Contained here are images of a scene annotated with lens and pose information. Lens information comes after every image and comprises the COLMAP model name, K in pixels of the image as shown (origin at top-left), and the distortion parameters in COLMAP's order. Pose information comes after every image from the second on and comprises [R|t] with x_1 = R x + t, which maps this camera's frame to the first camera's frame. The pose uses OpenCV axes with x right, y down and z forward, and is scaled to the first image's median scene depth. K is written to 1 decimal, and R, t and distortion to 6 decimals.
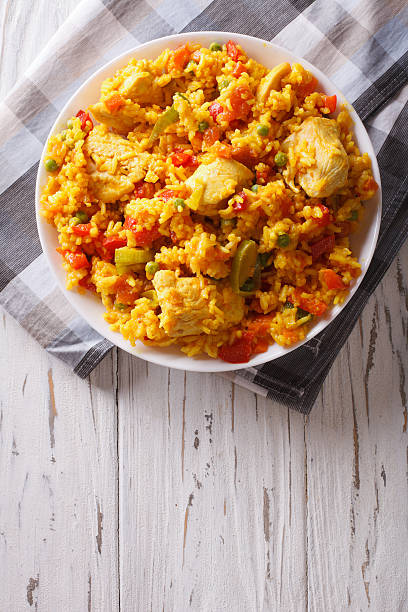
lens RADIAL K [[992.0, 0, 203.5], [0, 992.0, 308.9], [0, 0, 1]] dist [-0.198033, 0.000000]
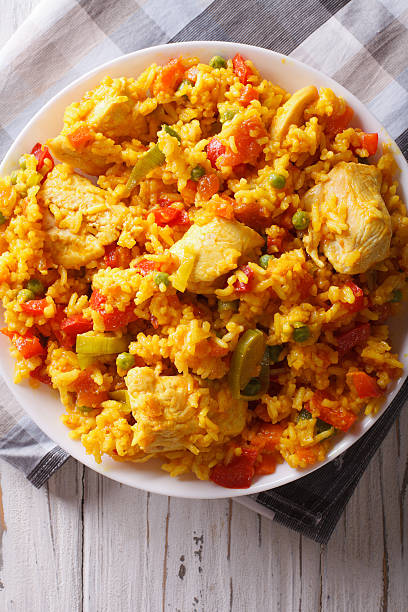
lens RADIAL K [[992.0, 0, 203.5], [0, 992.0, 305.8], [0, 0, 1]] dist [-0.198033, 0.000000]
pose [[0.999486, 0.025533, -0.019390, 0.020950], [-0.024776, 0.998959, 0.038298, -0.112532], [0.020347, -0.037798, 0.999078, 0.248410]]
